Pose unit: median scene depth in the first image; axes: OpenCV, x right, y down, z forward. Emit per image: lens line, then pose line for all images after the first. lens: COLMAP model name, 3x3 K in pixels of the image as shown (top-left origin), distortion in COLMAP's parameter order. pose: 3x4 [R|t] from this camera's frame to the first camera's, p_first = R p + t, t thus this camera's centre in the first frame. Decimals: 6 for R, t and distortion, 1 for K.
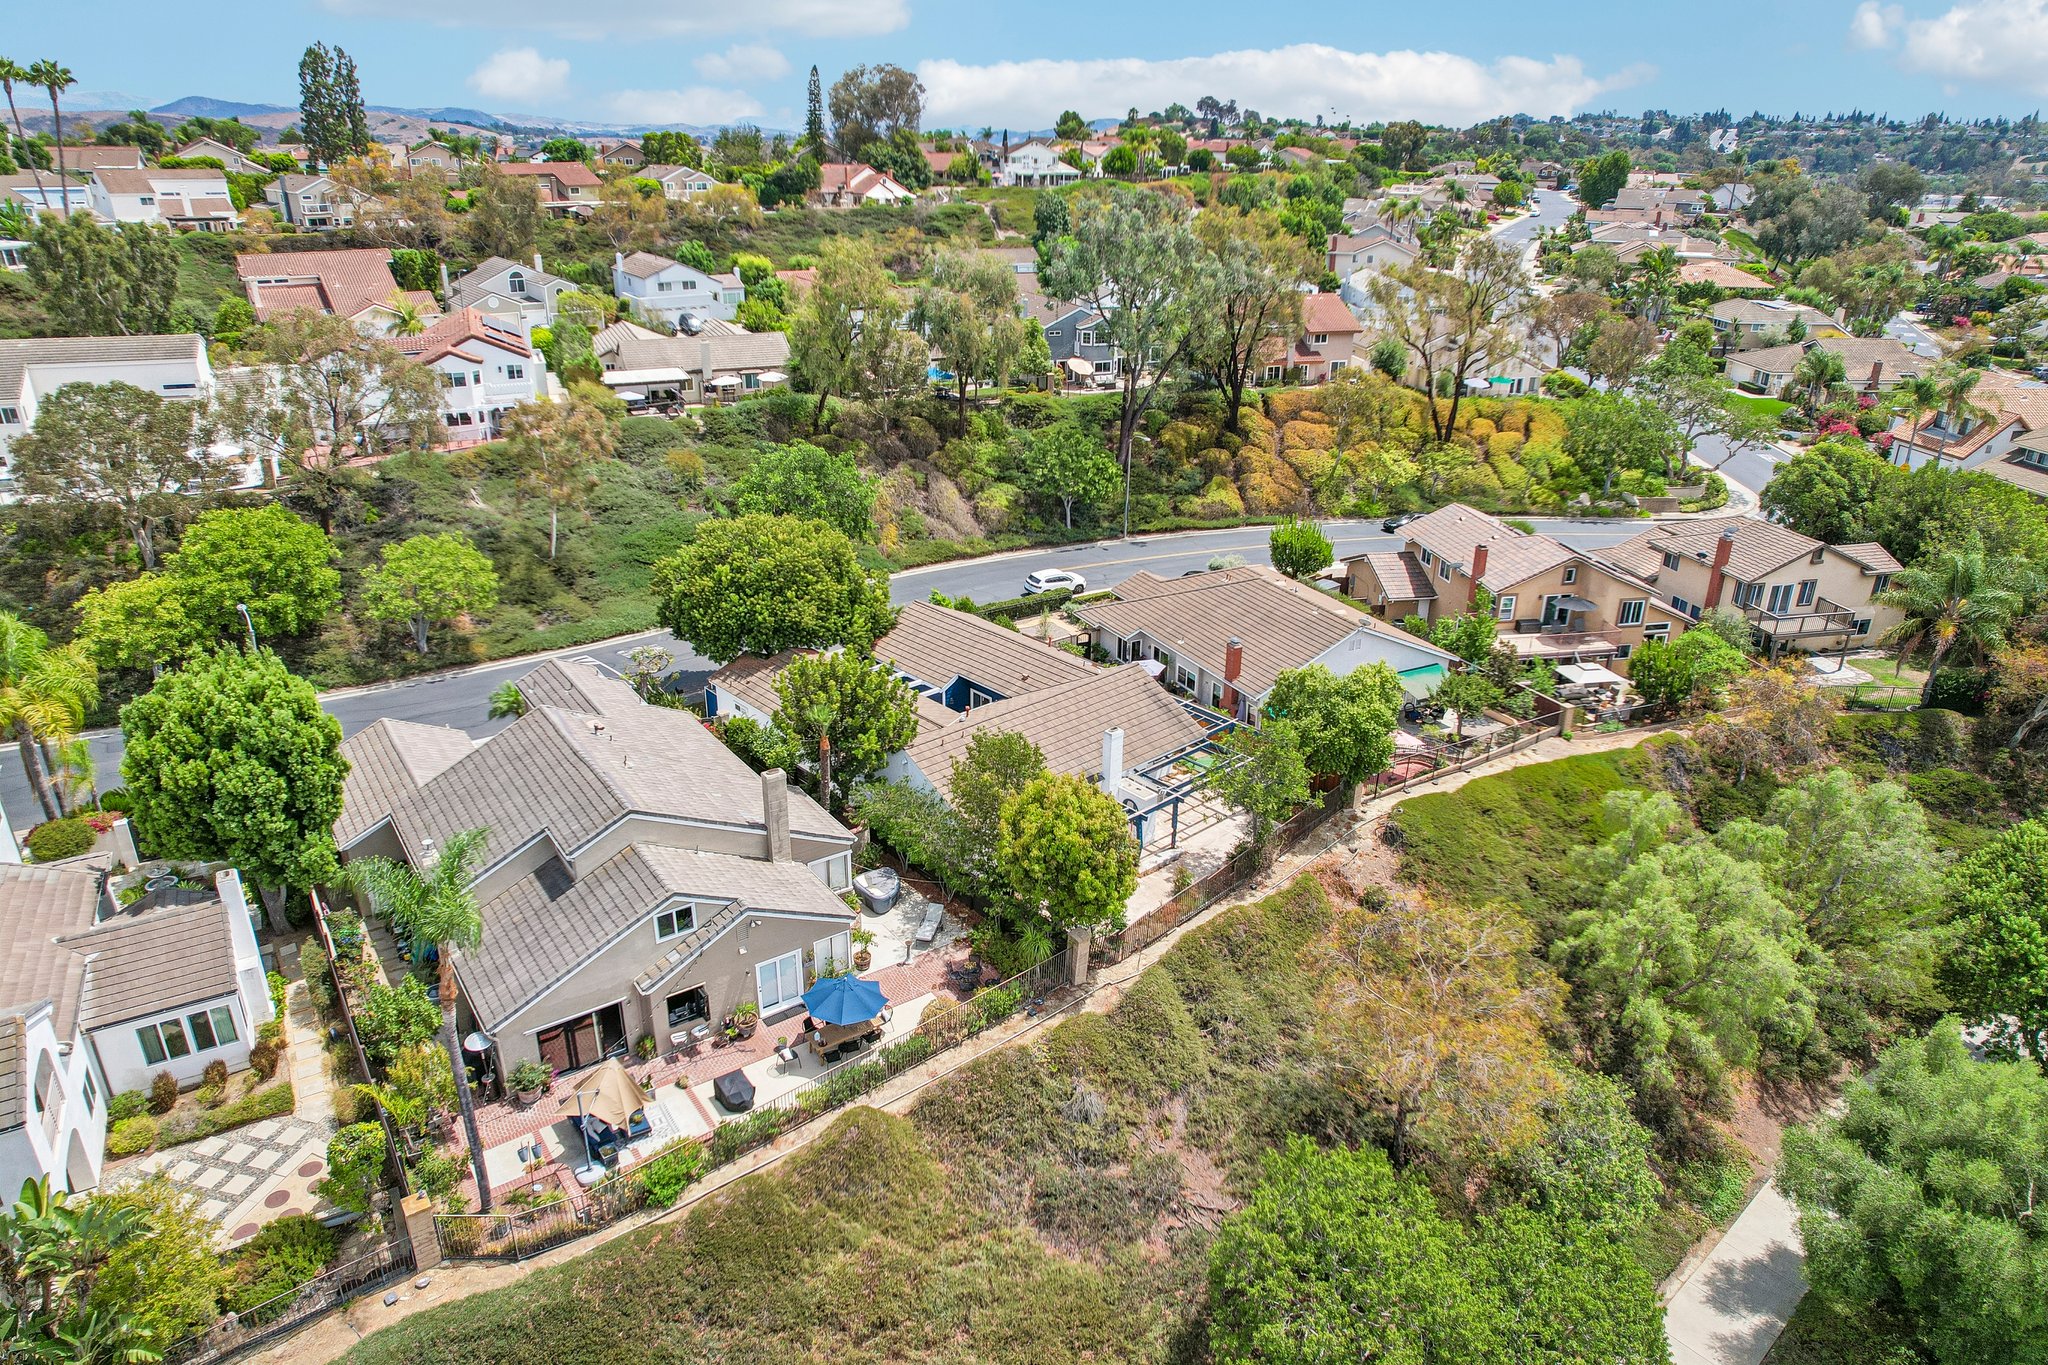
lens RADIAL K [[1299.2, 0, 1022.3], [0, 1299.2, 688.5], [0, 0, 1]] dist [-0.054559, 0.044273]
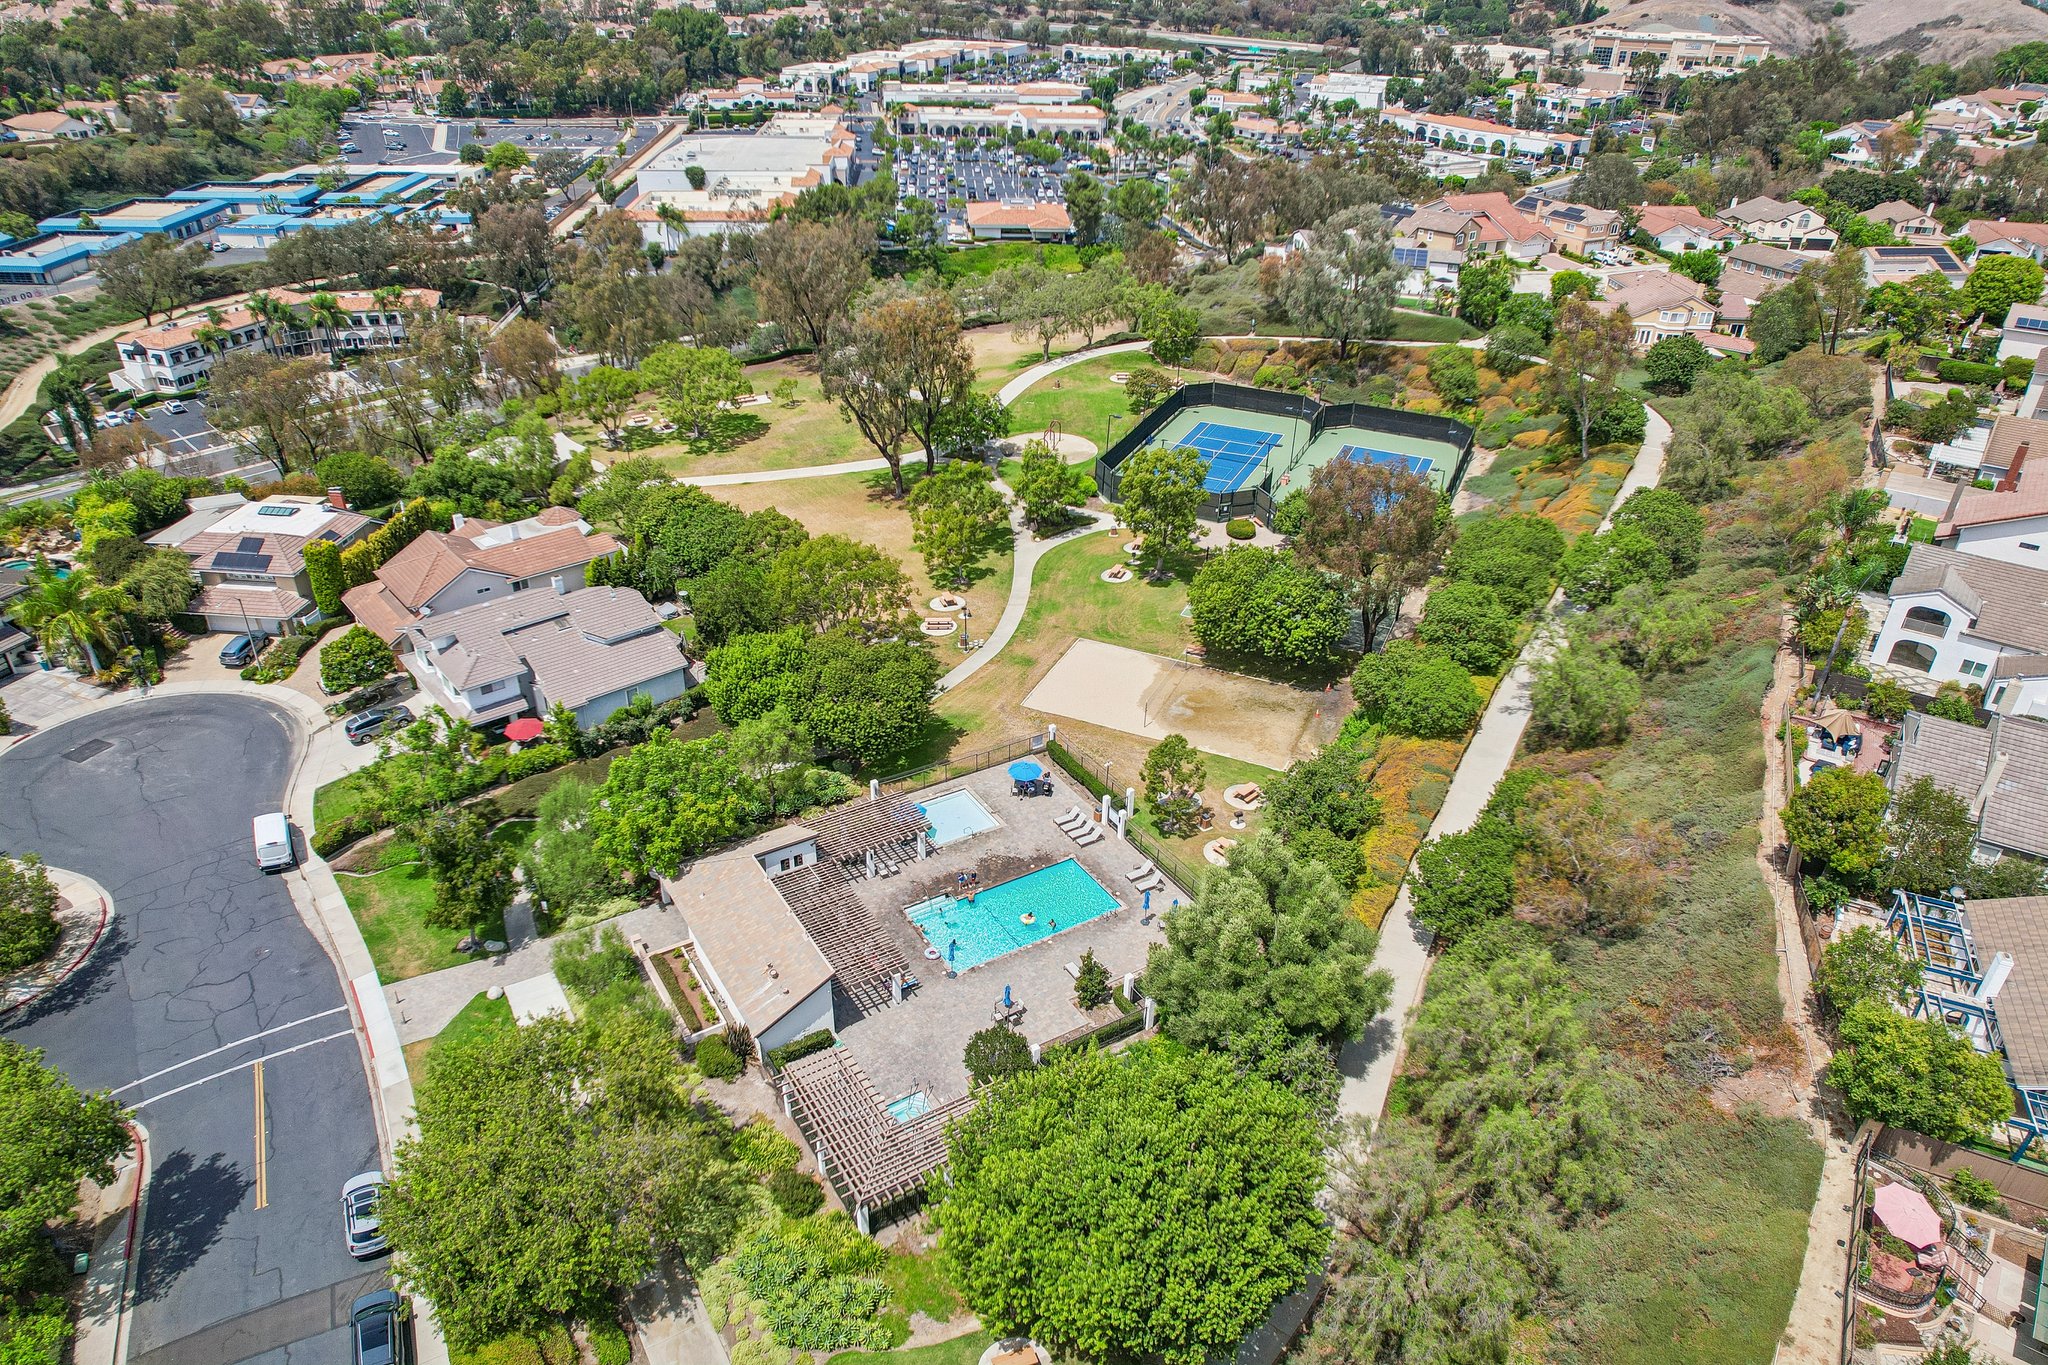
lens RADIAL K [[1299.2, 0, 1021.1], [0, 1299.2, 682.9], [0, 0, 1]] dist [-0.054559, 0.044273]
pose [[-0.914861, 0.180020, -0.361418, 0.564113], [-0.185710, 0.607208, 0.772535, -0.376745], [0.358528, 0.773880, -0.522080, 0.512978]]
